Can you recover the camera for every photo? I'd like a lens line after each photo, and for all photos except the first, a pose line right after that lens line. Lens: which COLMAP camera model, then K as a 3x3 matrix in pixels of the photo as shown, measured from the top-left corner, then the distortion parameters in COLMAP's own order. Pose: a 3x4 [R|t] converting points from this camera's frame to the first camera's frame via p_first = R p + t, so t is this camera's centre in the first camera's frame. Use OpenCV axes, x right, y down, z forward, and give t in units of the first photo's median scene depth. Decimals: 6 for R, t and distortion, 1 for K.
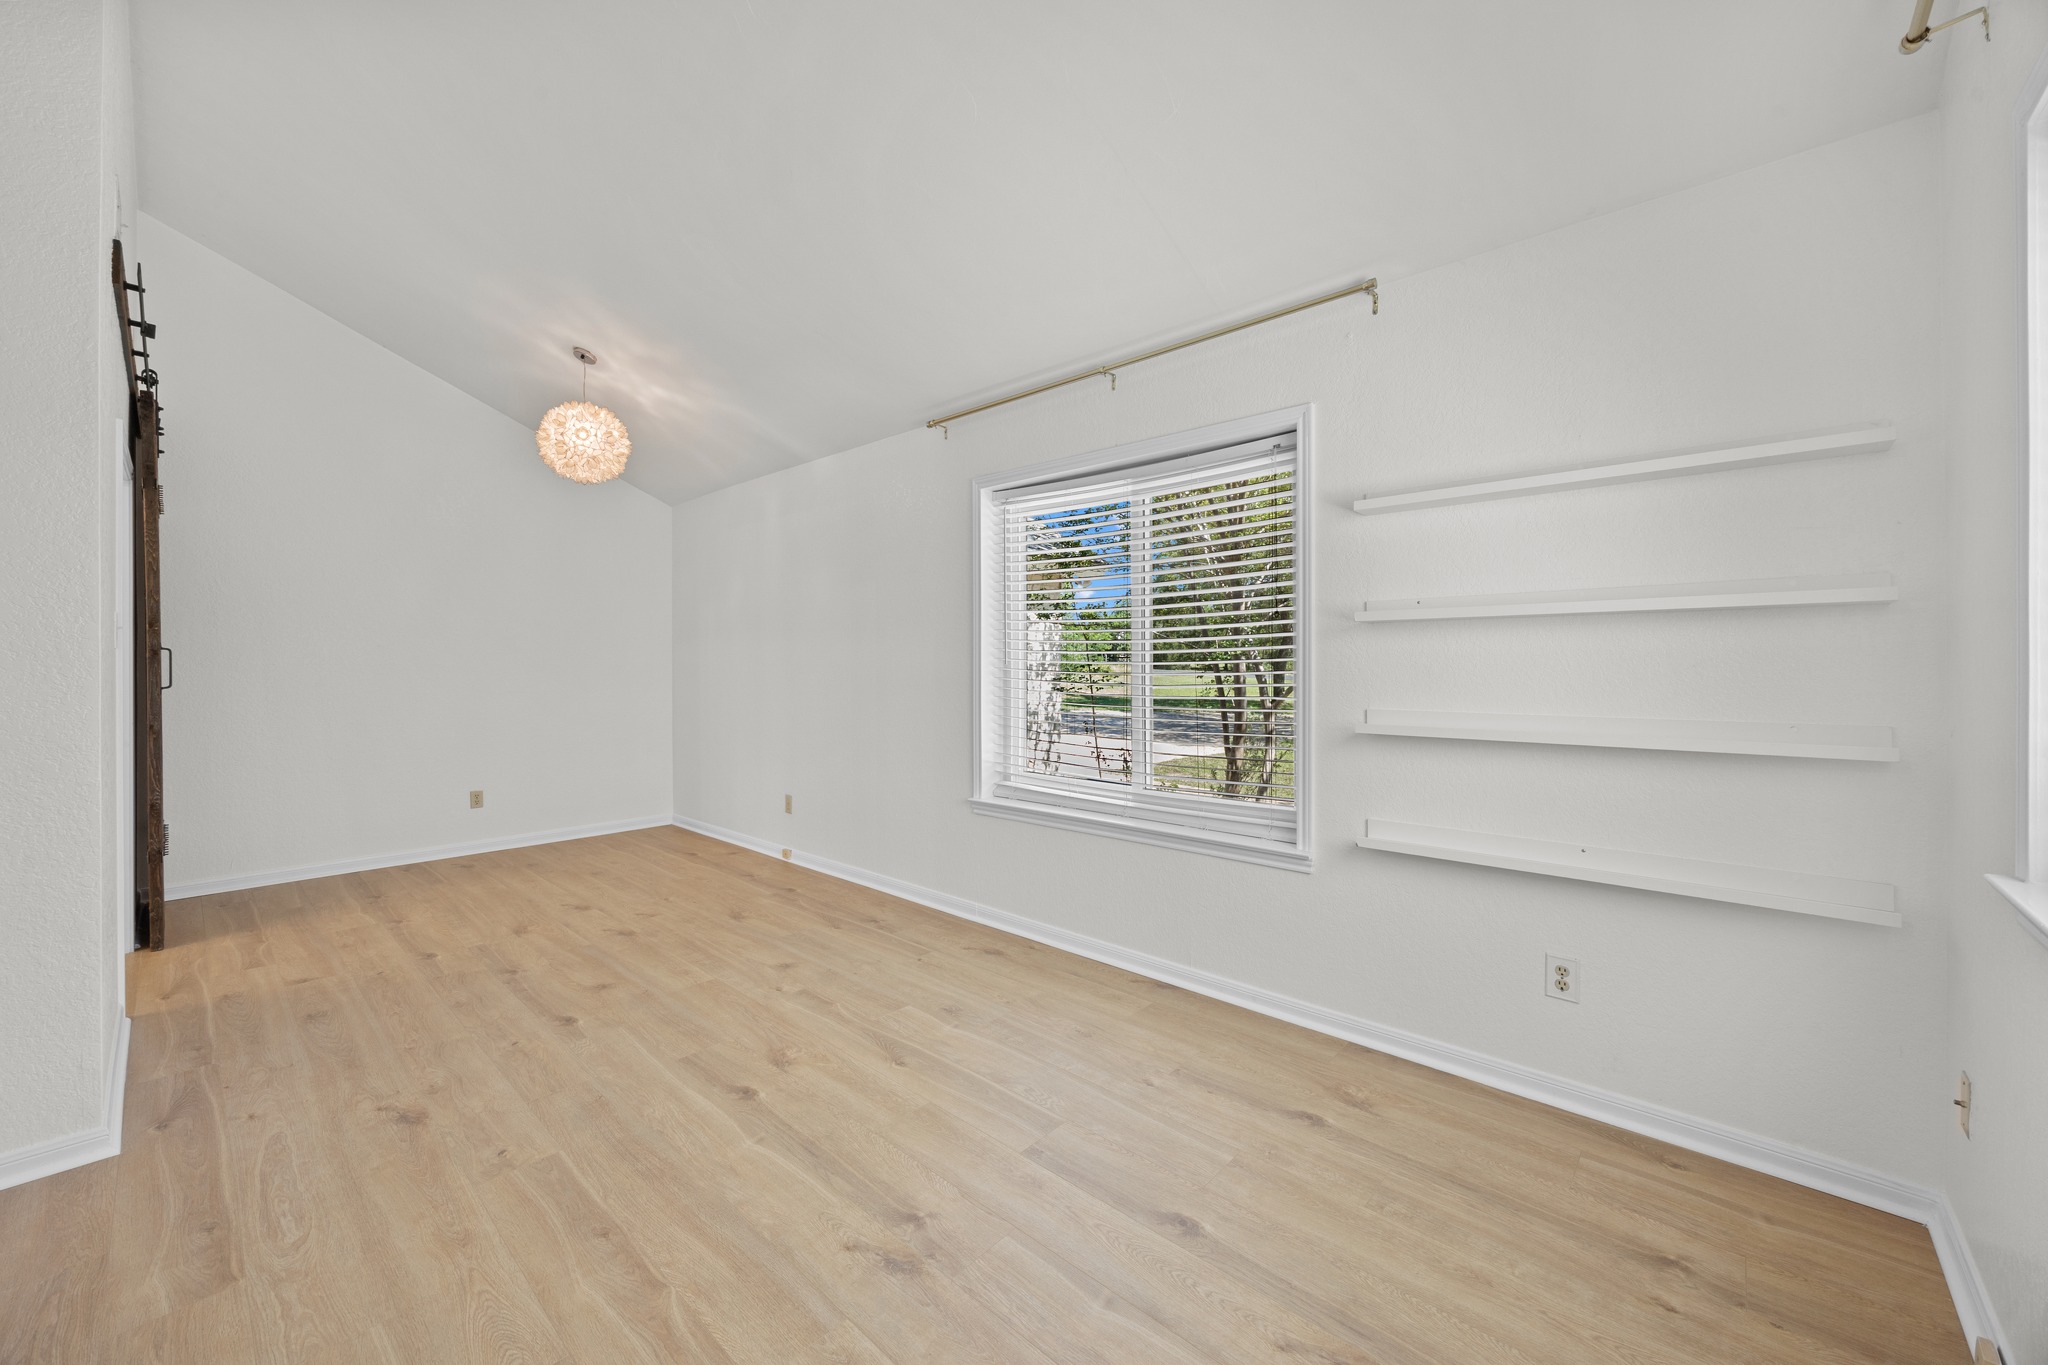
lens RADIAL K [[780.4, 0, 1028.1], [0, 780.4, 671.2], [0, 0, 1]] dist [-0.001633, -0.000104]
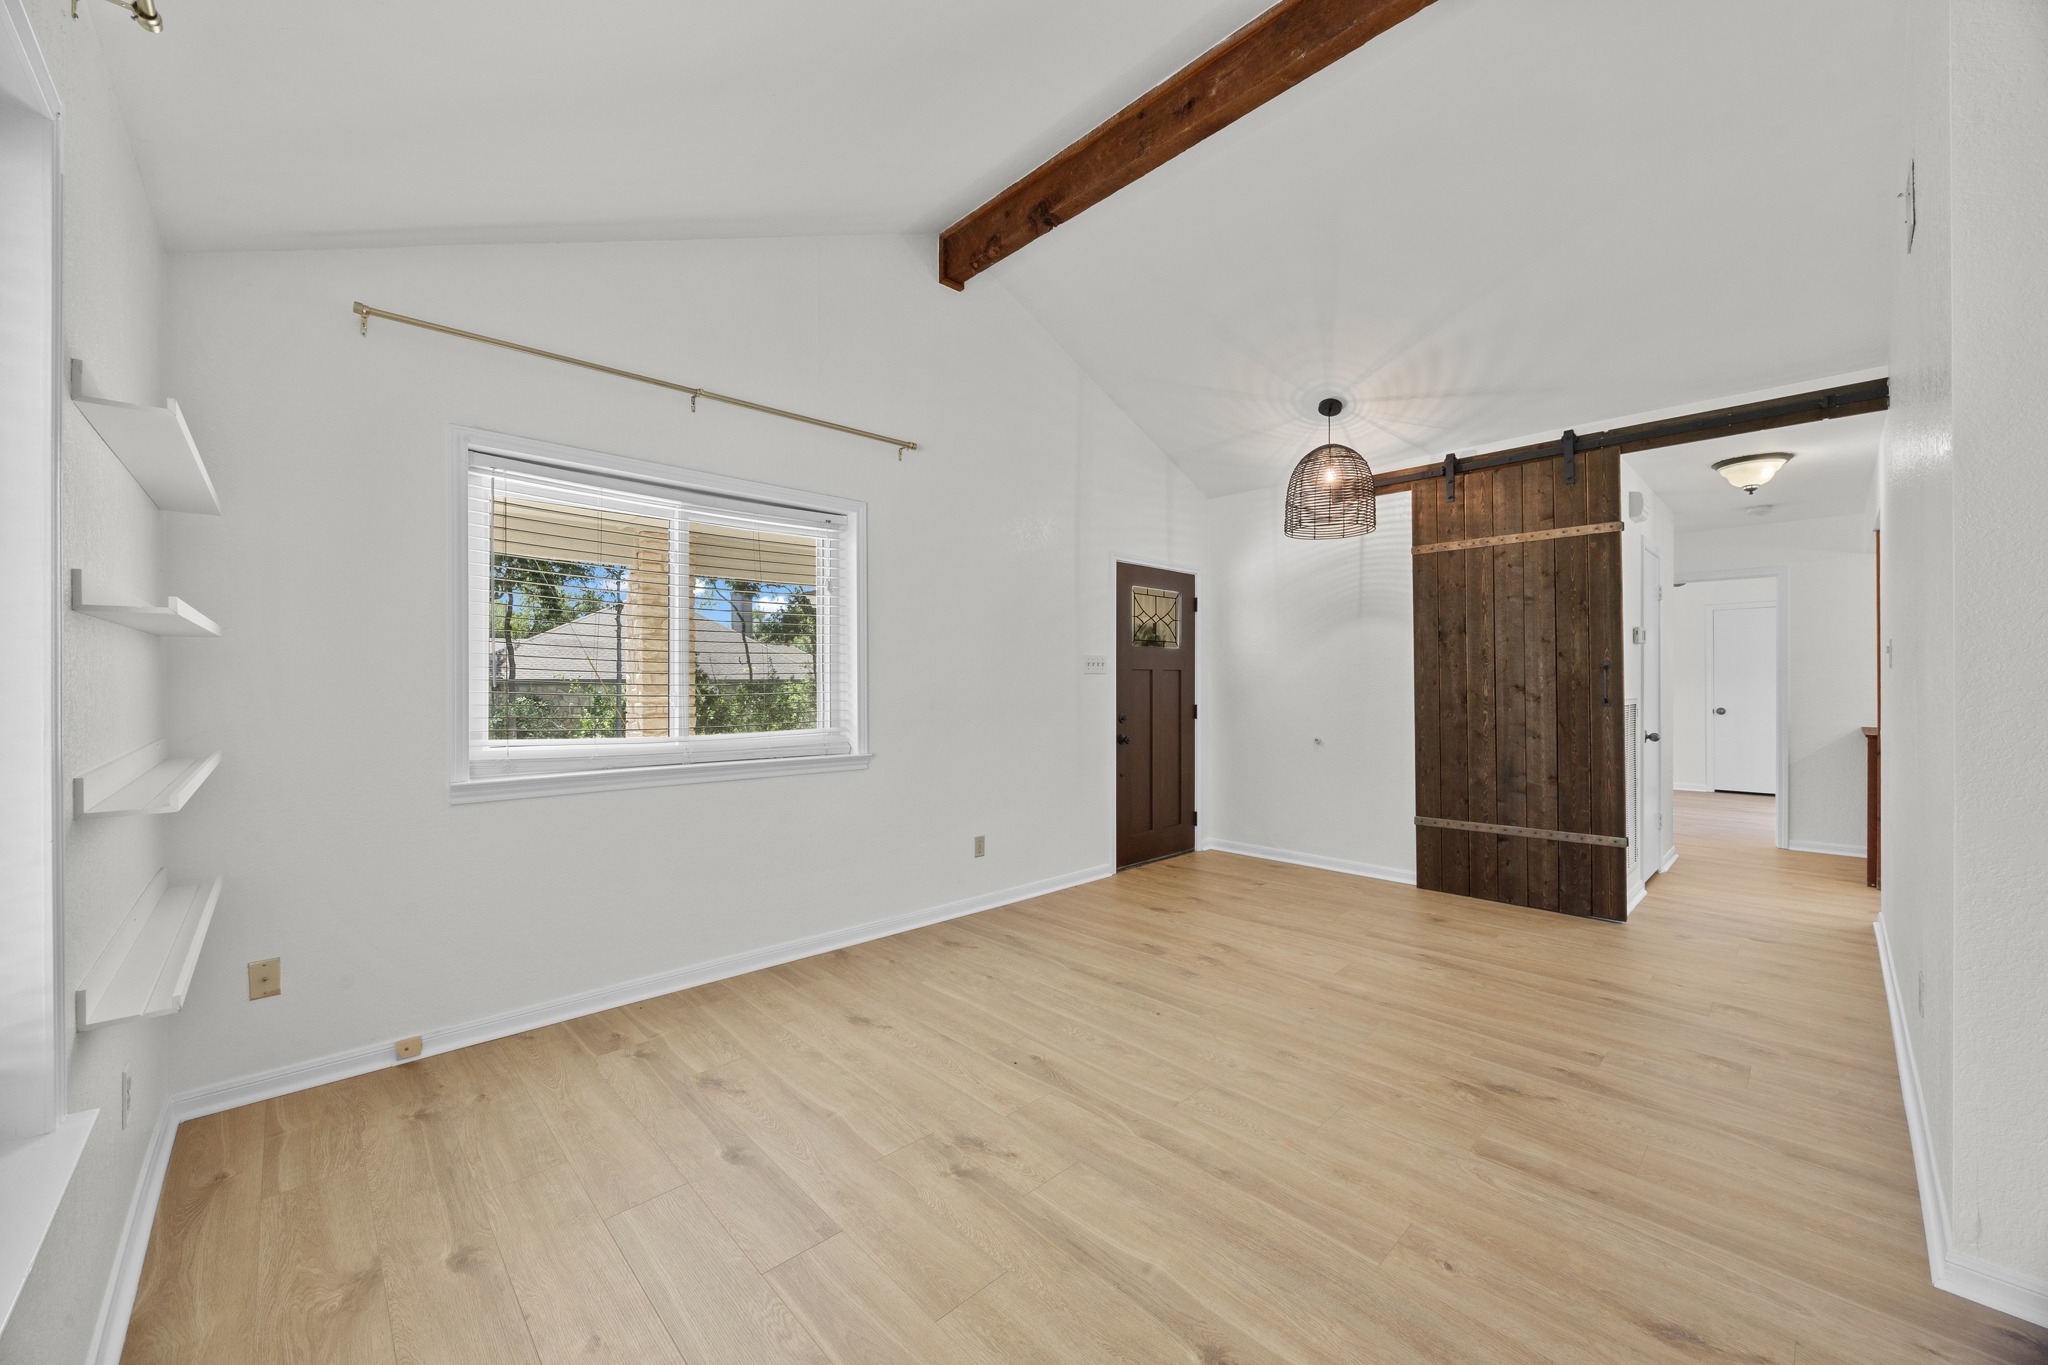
lens RADIAL K [[780.4, 0, 1020.7], [0, 780.4, 677.4], [0, 0, 1]] dist [-0.001633, -0.000104]
pose [[-0.997199, 0.003929, 0.074688, -0.310550], [0.004681, 0.999940, 0.009899, -0.027157], [-0.074645, 0.010221, -0.997158, 2.047131]]
